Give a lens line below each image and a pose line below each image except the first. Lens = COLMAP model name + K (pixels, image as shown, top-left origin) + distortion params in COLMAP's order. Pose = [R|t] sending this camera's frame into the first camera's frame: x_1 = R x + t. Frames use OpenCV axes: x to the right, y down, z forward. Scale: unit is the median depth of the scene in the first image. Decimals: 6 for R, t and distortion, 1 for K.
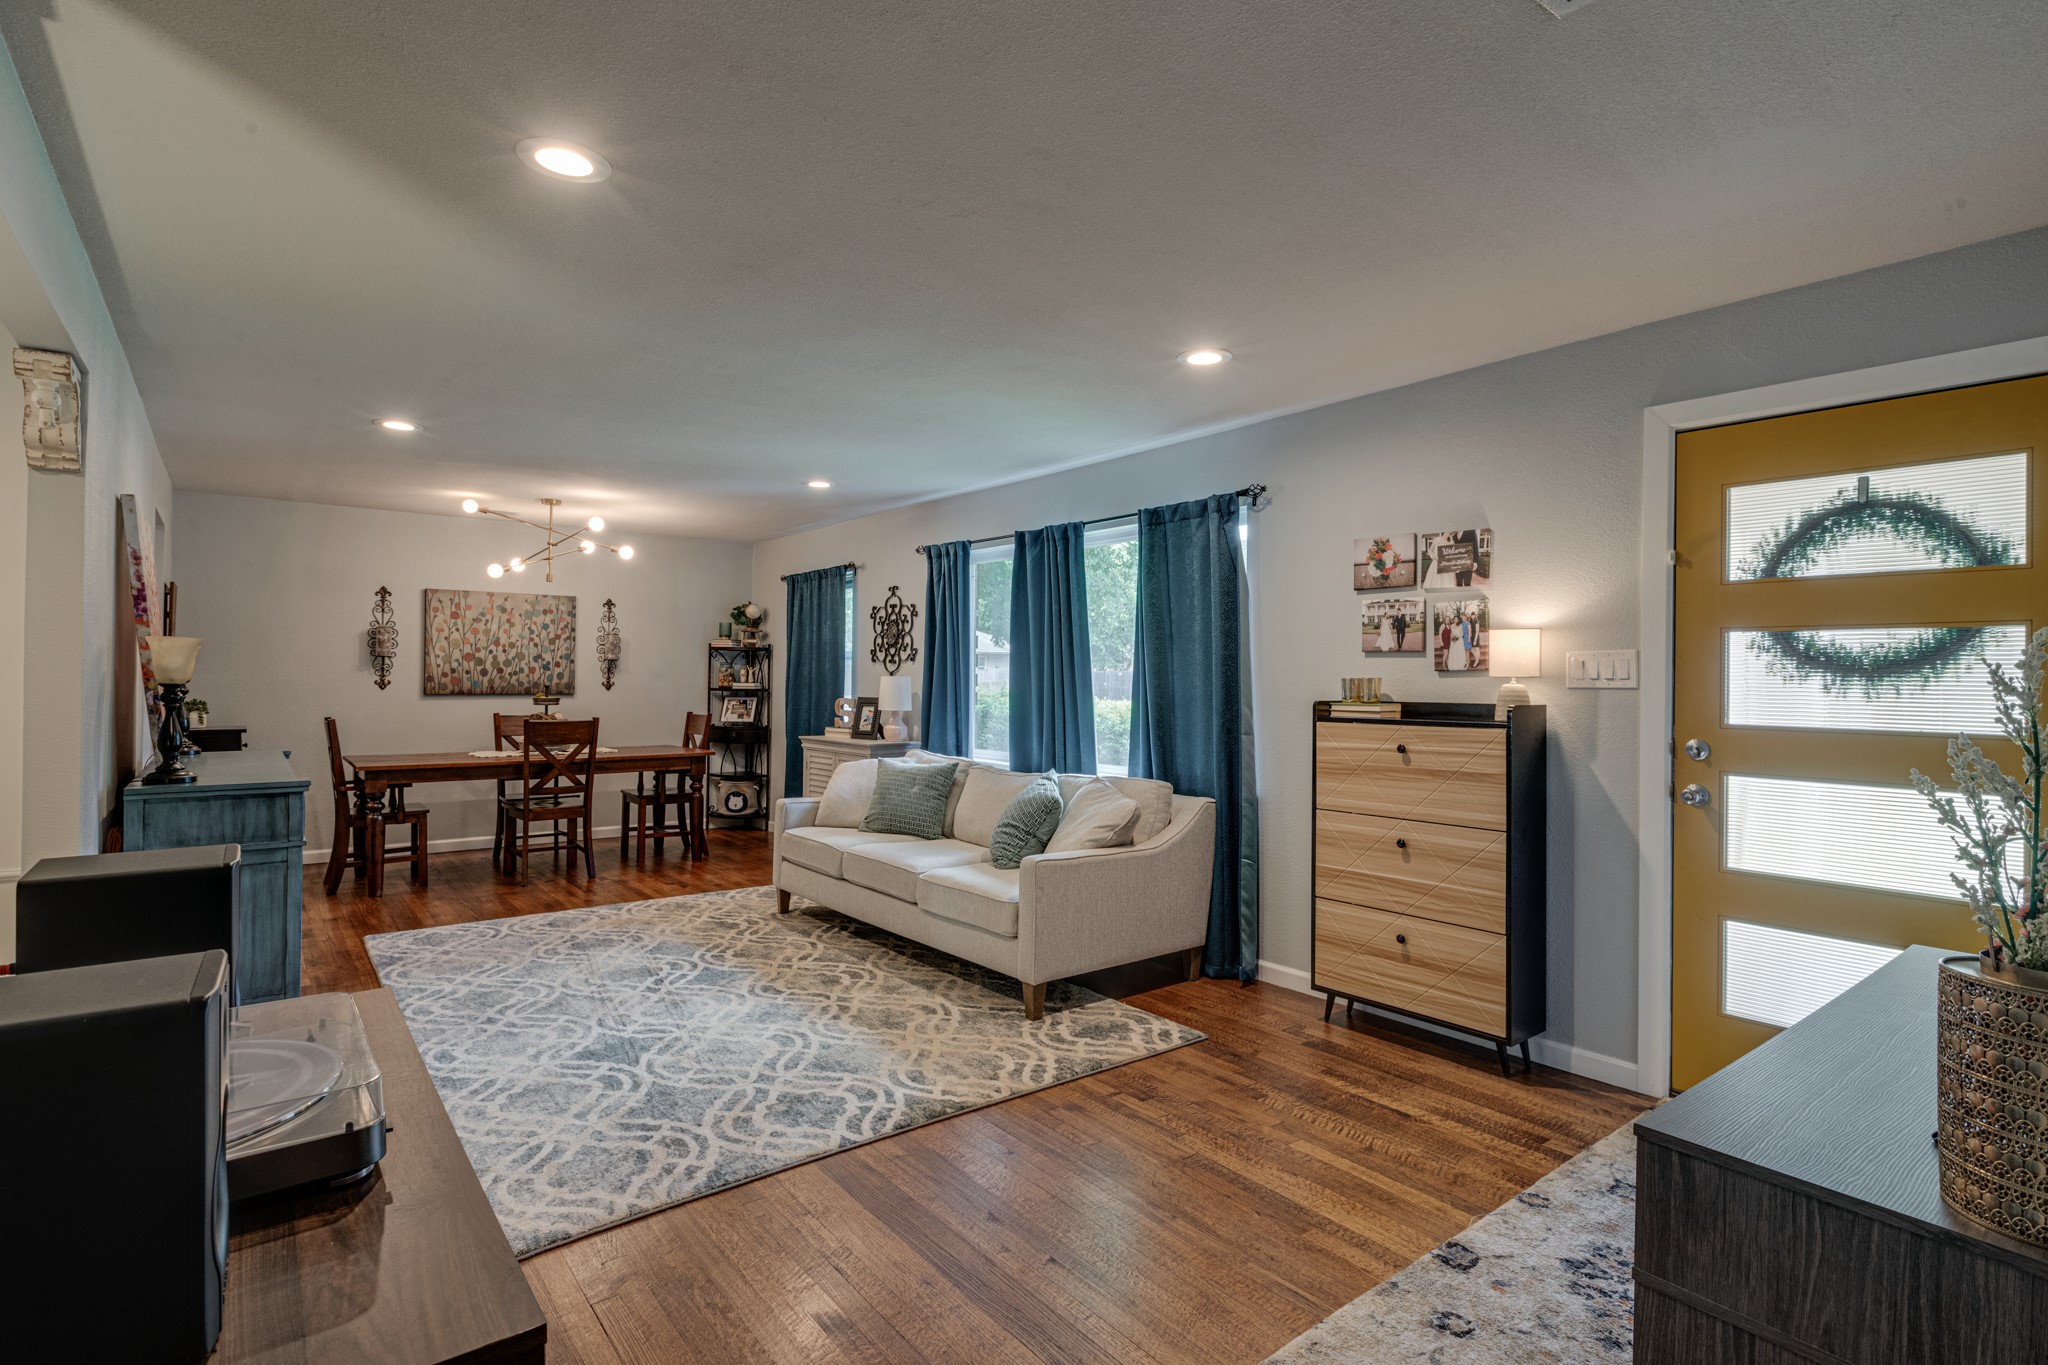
lens RADIAL K [[1011.3, 0, 1008.0], [0, 1011.3, 664.3], [0, 0, 1]] dist [-0.002932, -0.000441]
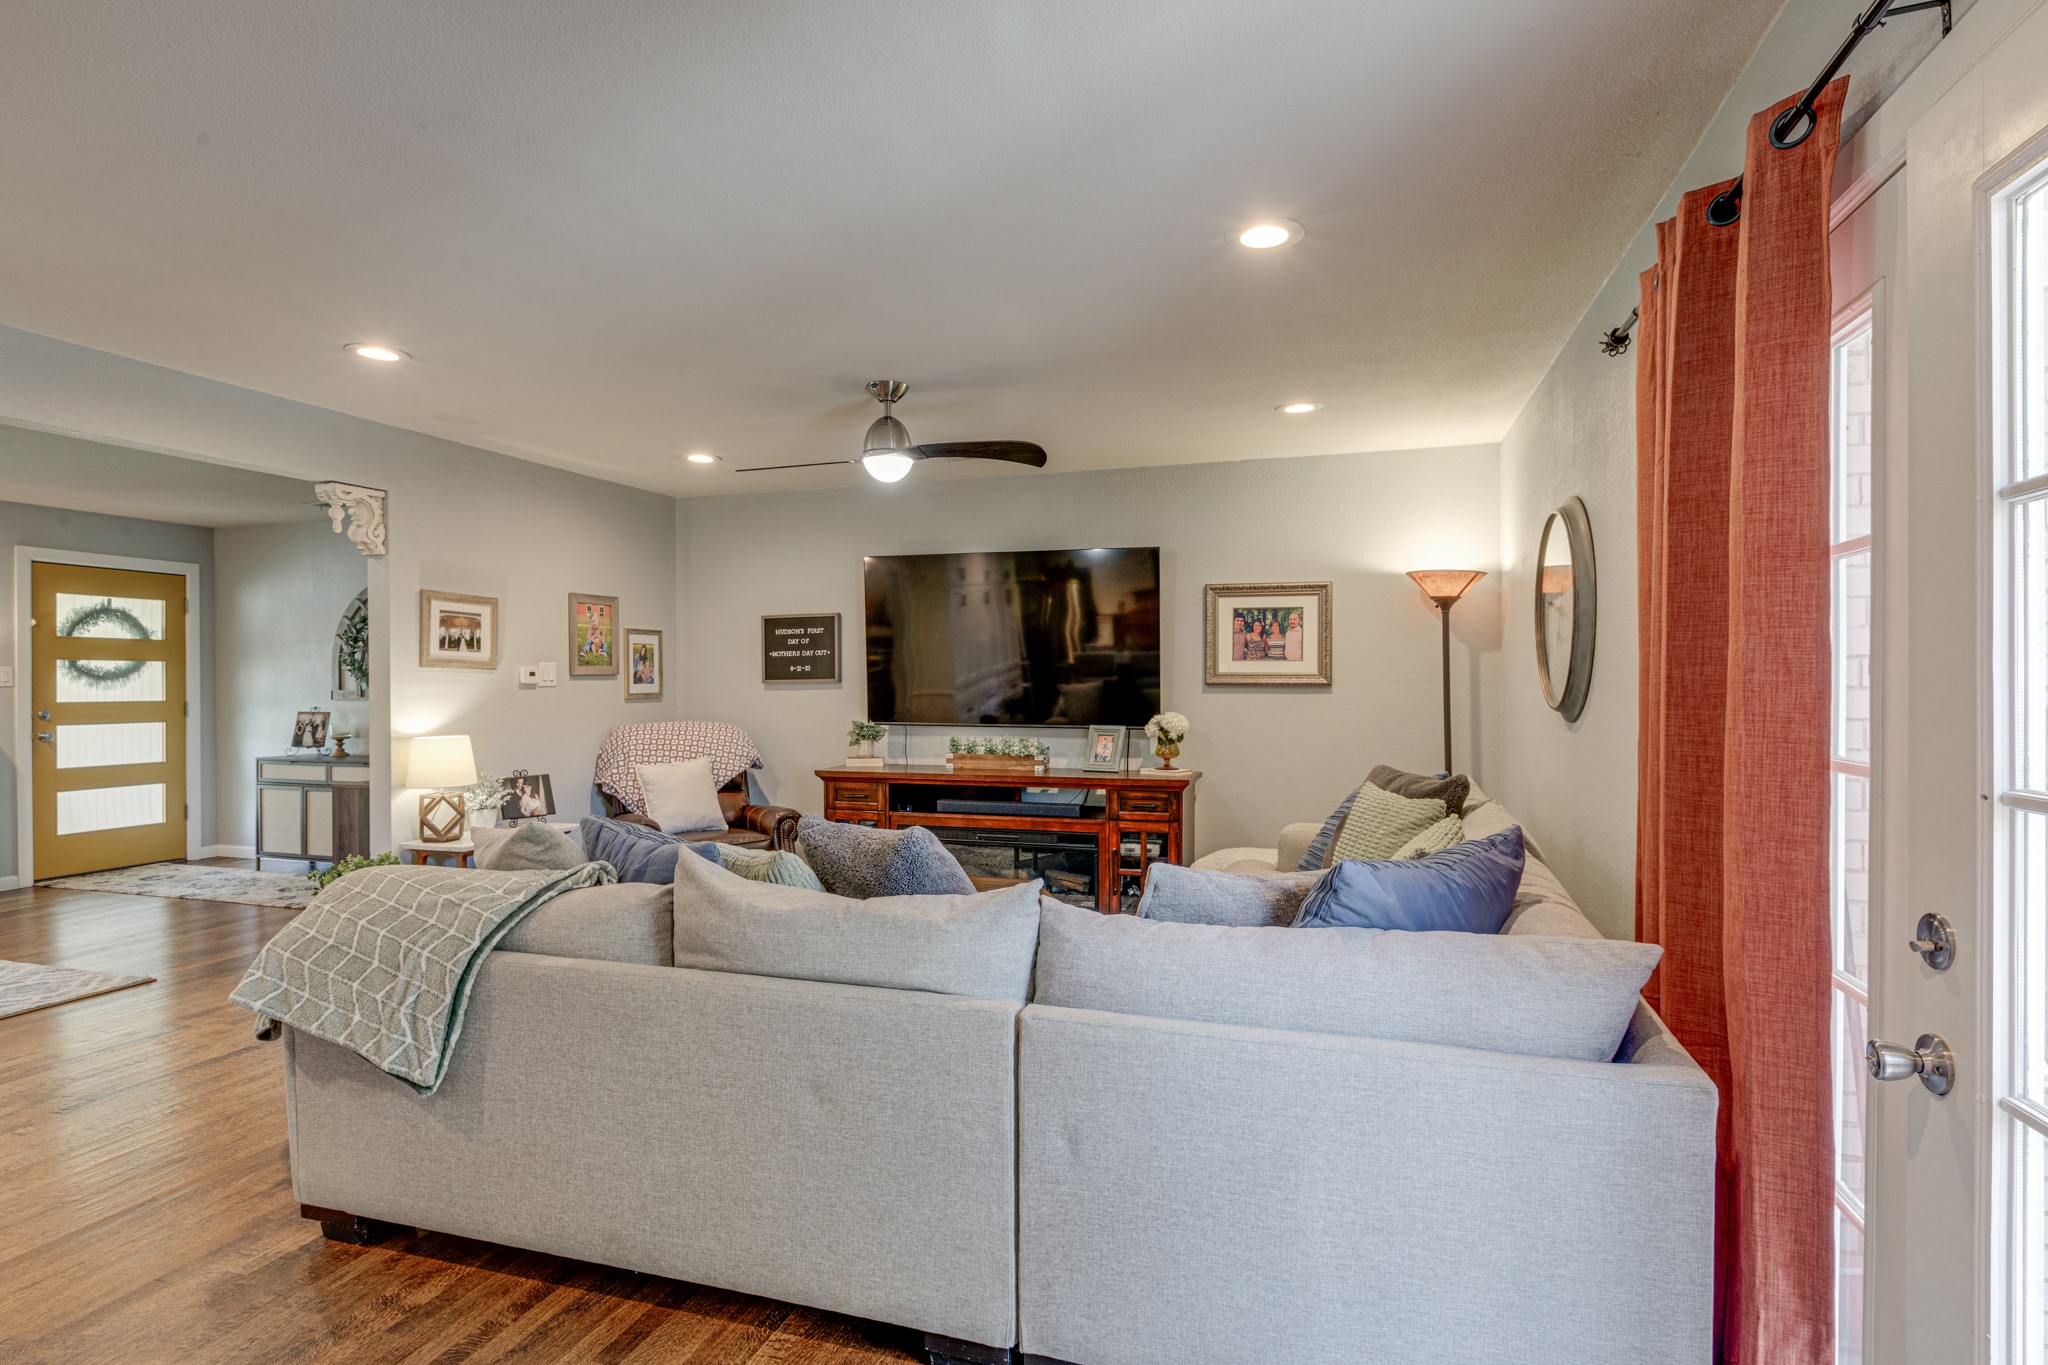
lens RADIAL K [[1011.3, 0, 1046.0], [0, 1011.3, 713.7], [0, 0, 1]] dist [-0.002932, -0.000441]
pose [[-0.585634, -0.034960, 0.809821, -1.097079], [-0.013387, 0.999350, 0.033461, -0.008303], [-0.810465, 0.008755, -0.585722, 0.262938]]
